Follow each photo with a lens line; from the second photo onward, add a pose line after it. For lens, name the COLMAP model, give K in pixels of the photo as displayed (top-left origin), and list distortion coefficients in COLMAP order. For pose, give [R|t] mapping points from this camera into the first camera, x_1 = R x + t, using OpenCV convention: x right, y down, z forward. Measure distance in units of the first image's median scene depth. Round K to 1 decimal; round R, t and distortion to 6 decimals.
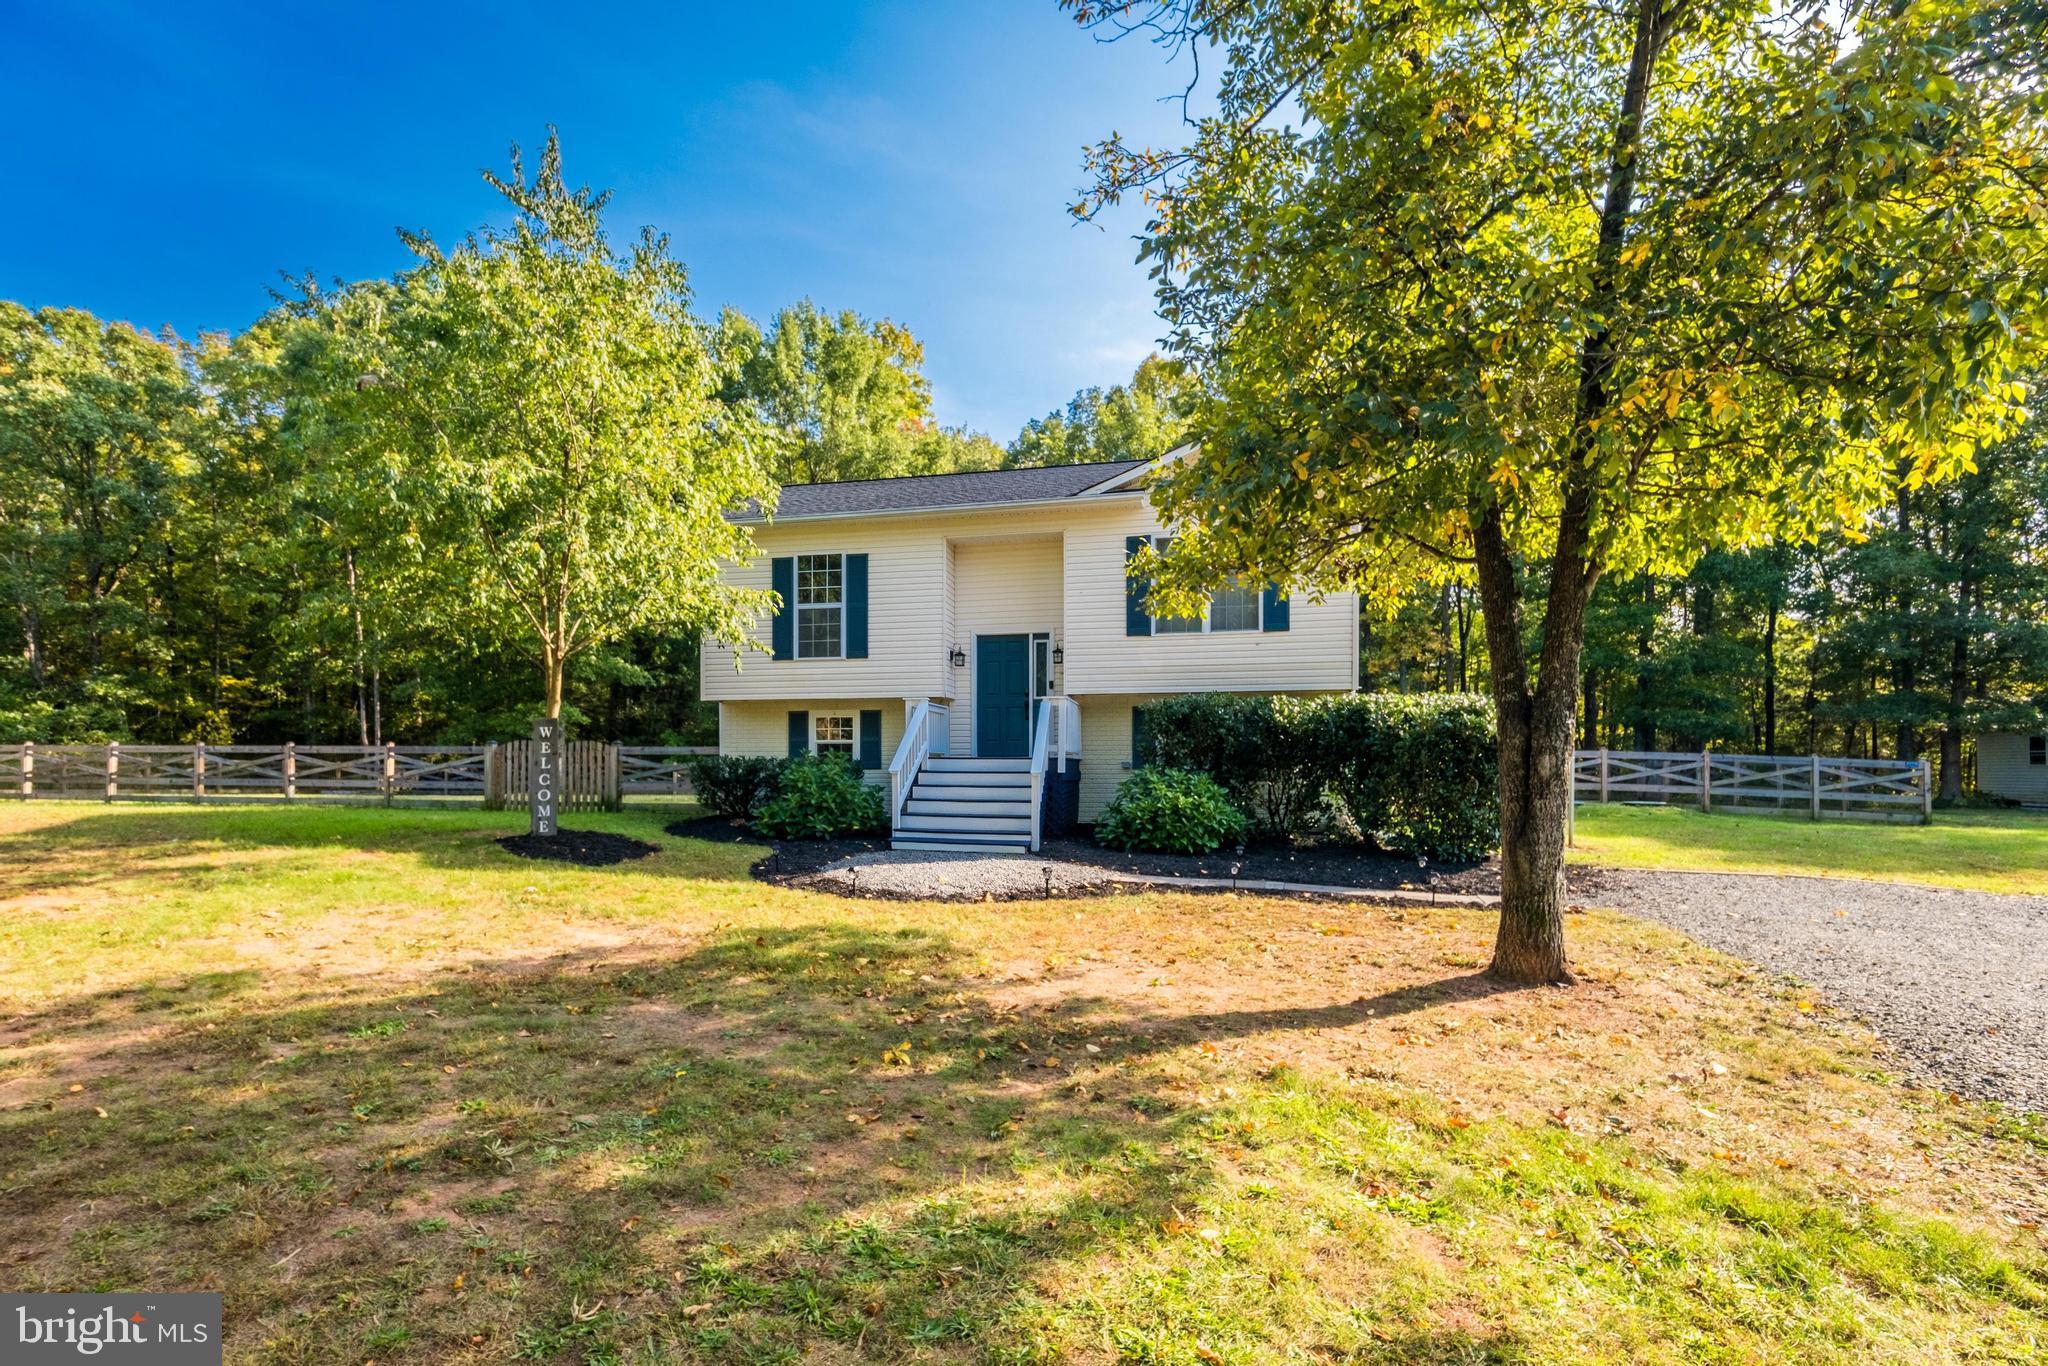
lens RADIAL K [[972.8, 0, 994.4], [0, 972.8, 731.0], [0, 0, 1]] dist [0.014069, -0.000930]
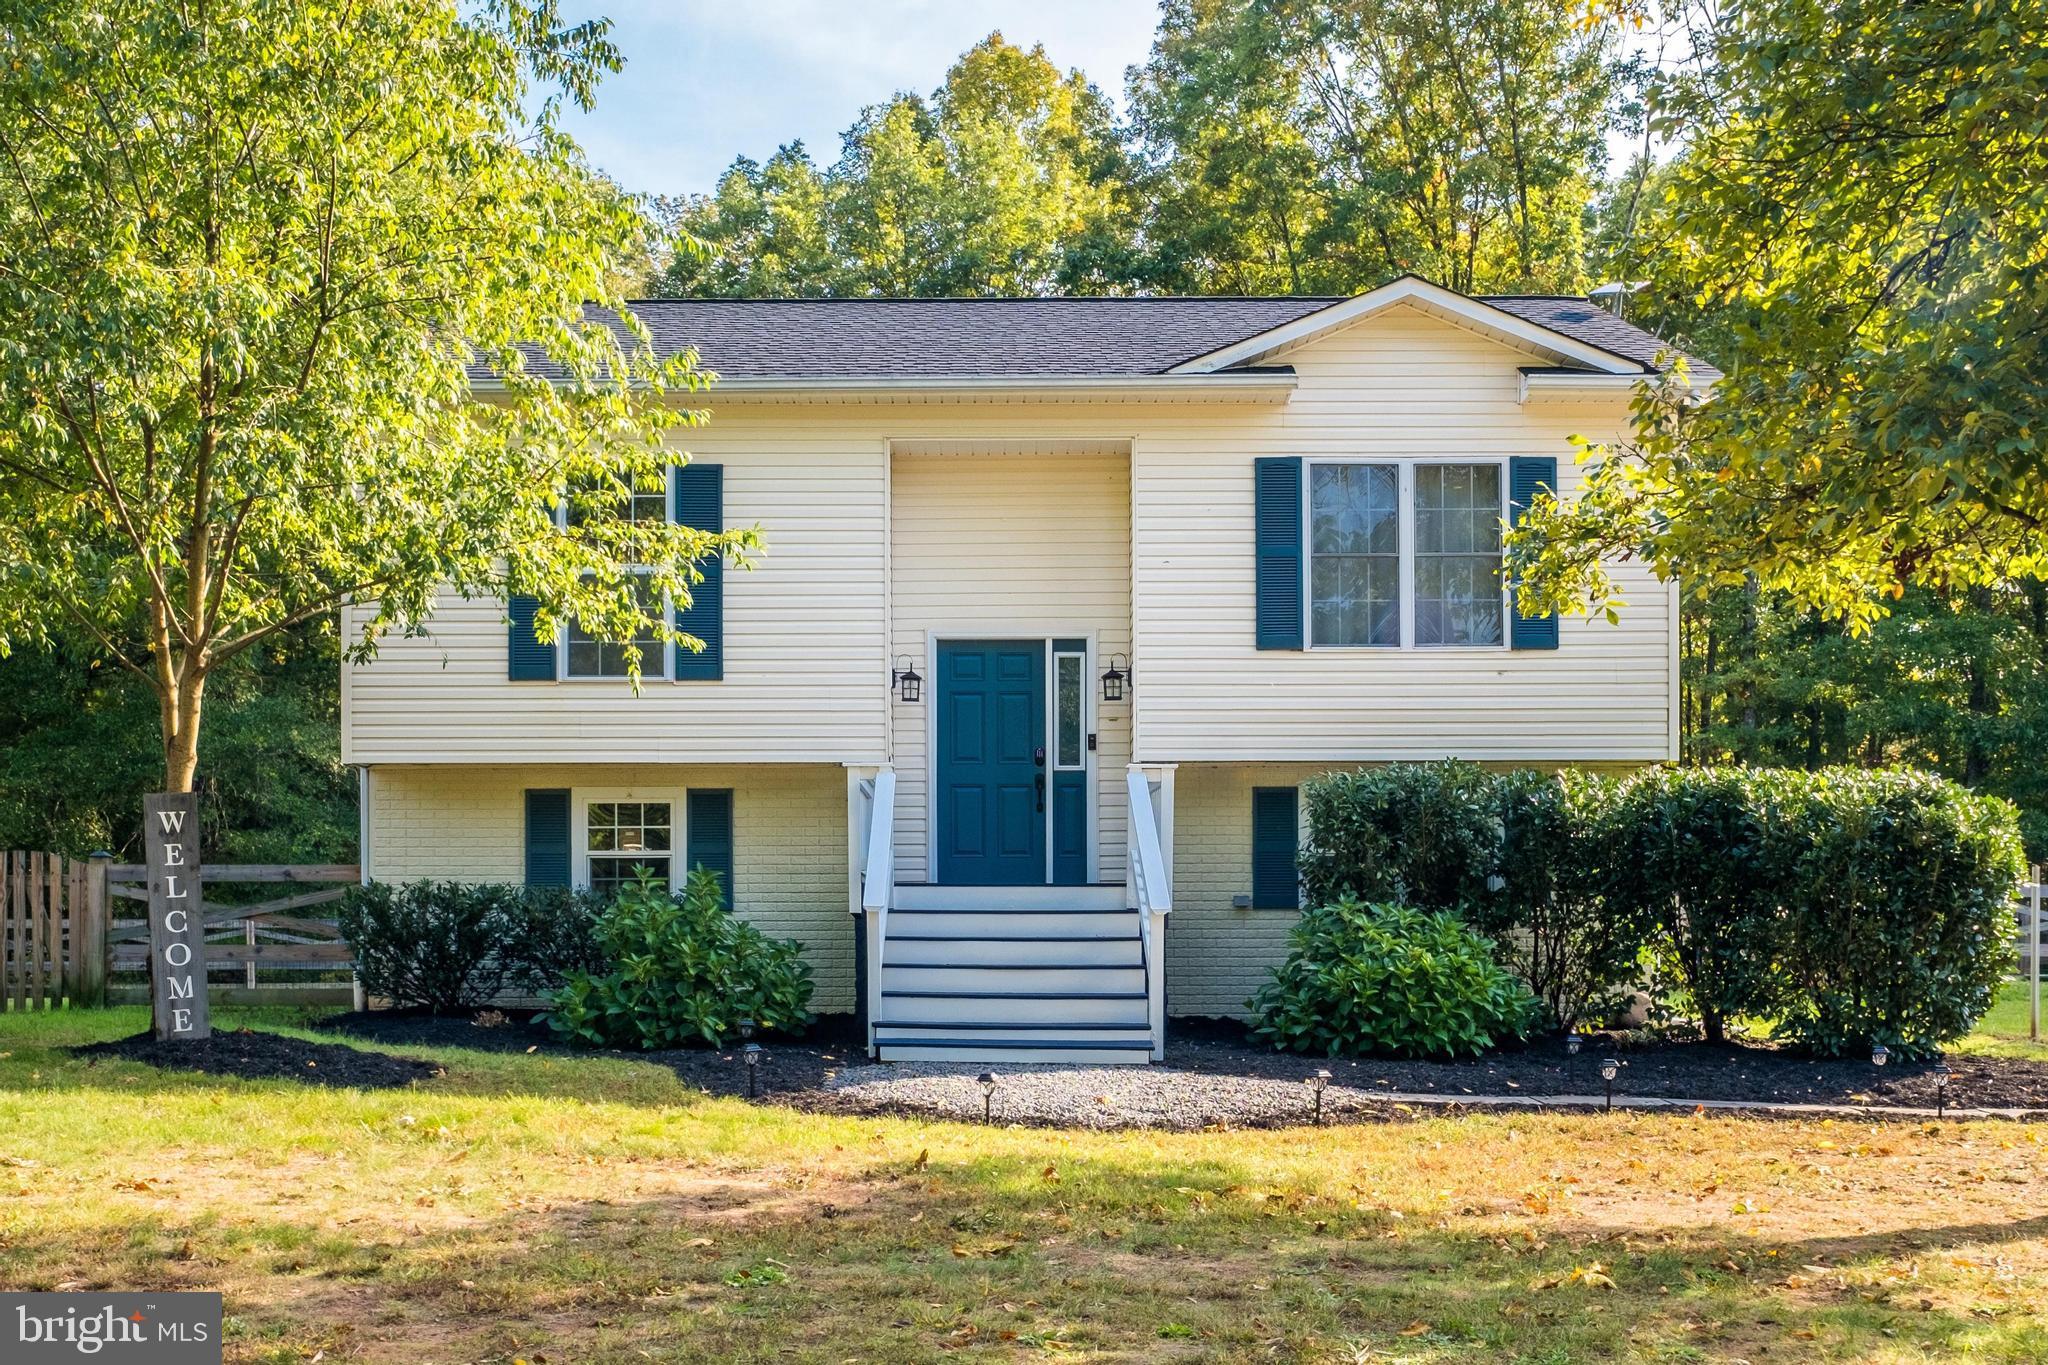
lens RADIAL K [[2292.0, 0, 992.4], [0, 2292.0, 817.3], [0, 0, 1]] dist [0.006793, 0.000000]
pose [[0.971759, 0.009952, 0.235765, -0.283224], [-0.005319, 0.999780, -0.020278, 0.016180], [-0.235915, 0.018451, 0.971598, -0.143595]]
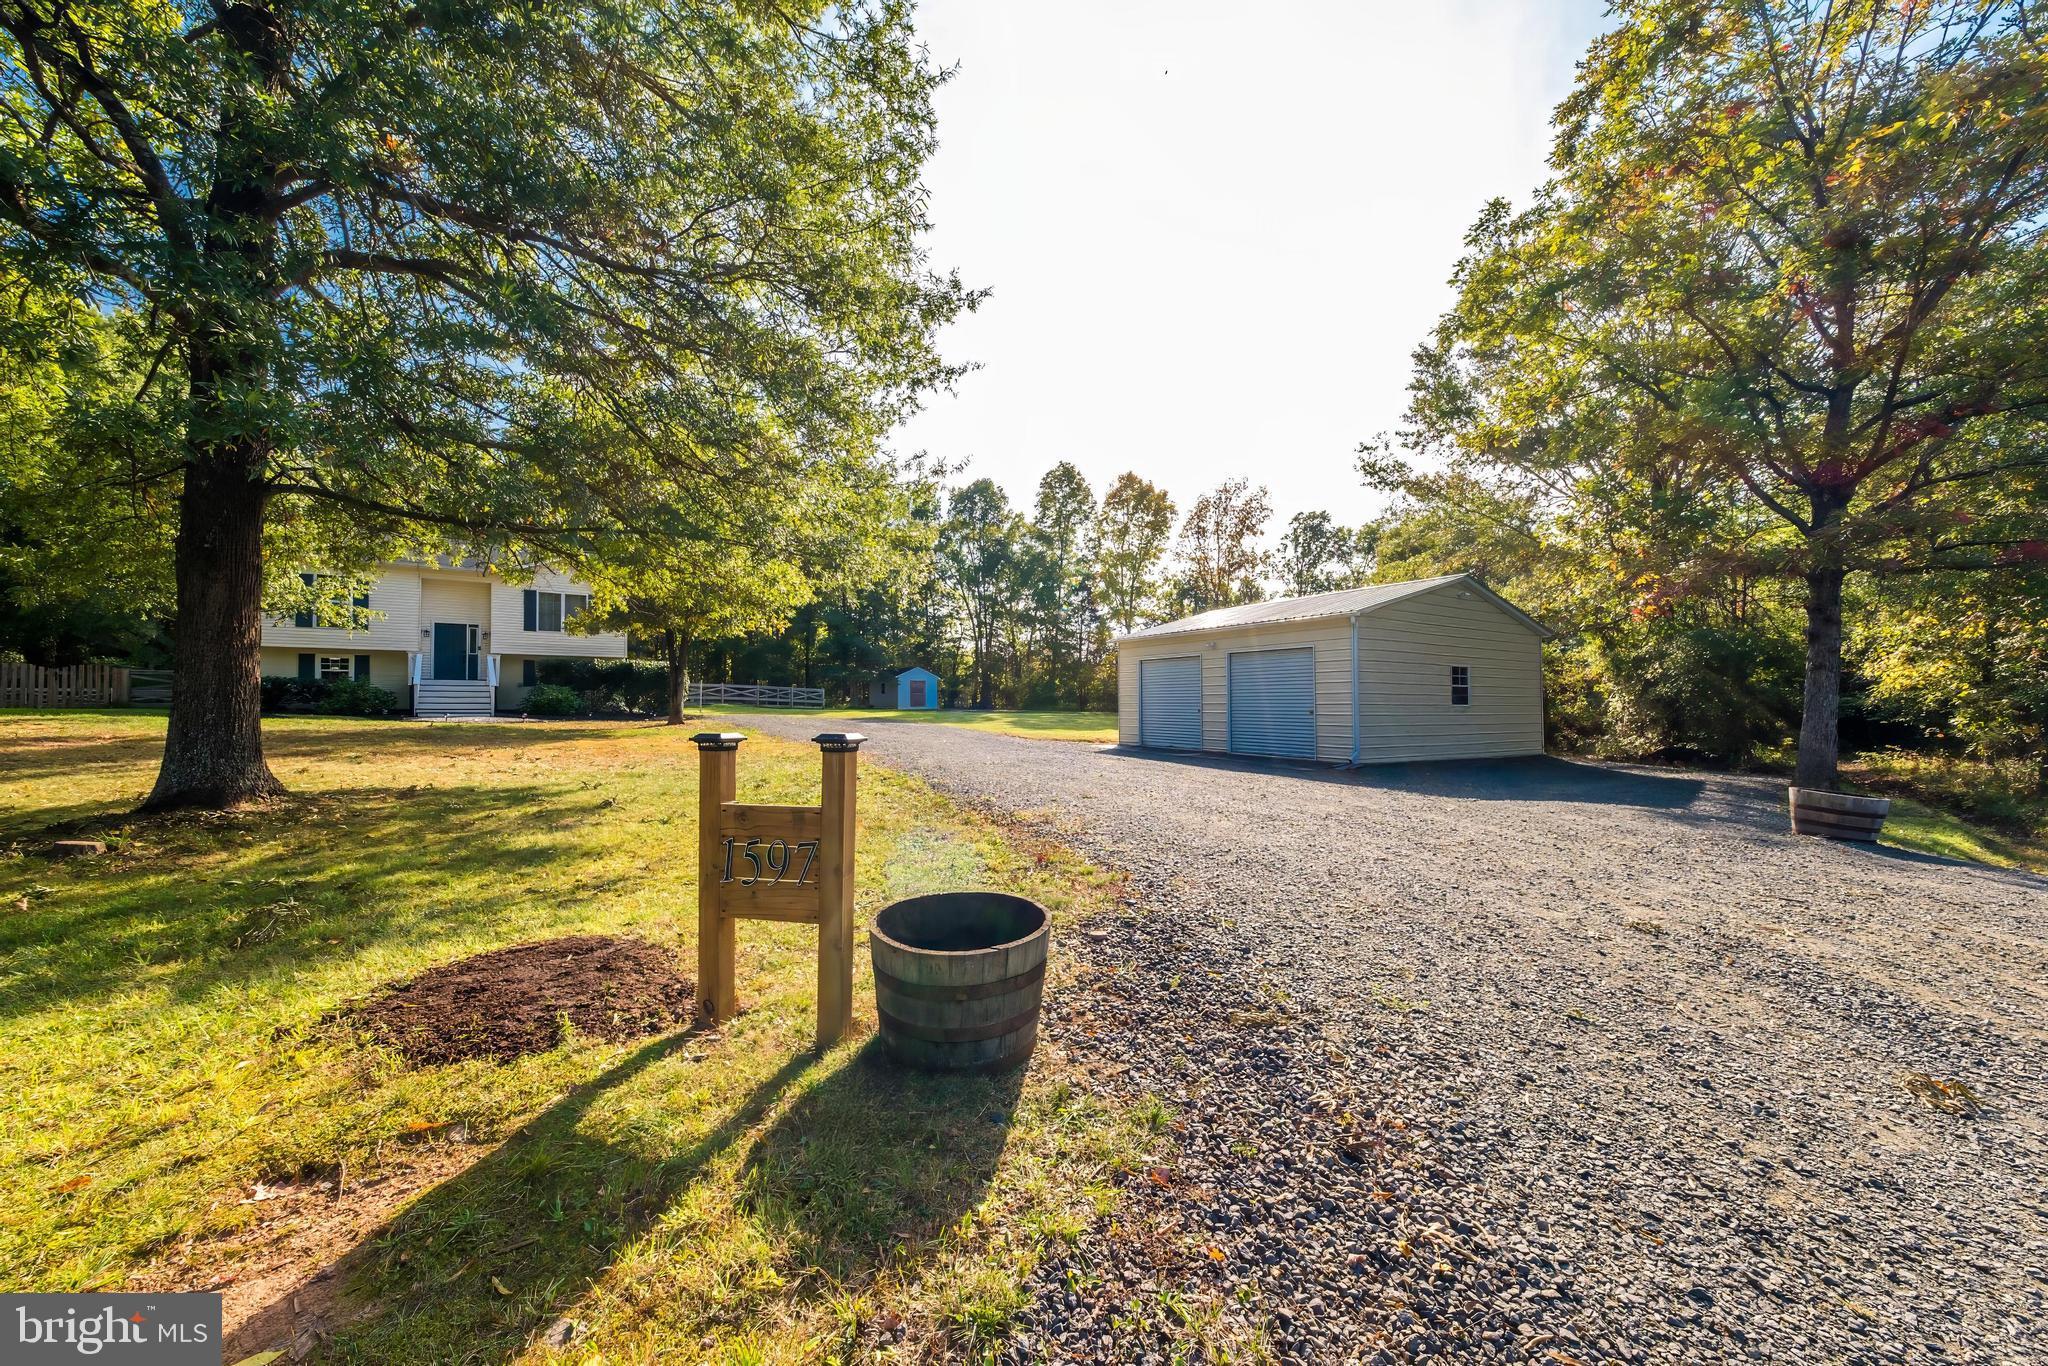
lens RADIAL K [[711.7, 0, 1044.6], [0, 711.7, 683.2], [0, 0, 1]] dist [-0.000436, -0.000230]
pose [[0.596590, 0.014438, 0.802417, -0.507601], [-0.026623, 0.999644, 0.001807, -0.004003], [-0.802105, -0.022441, 0.596761, -1.094289]]
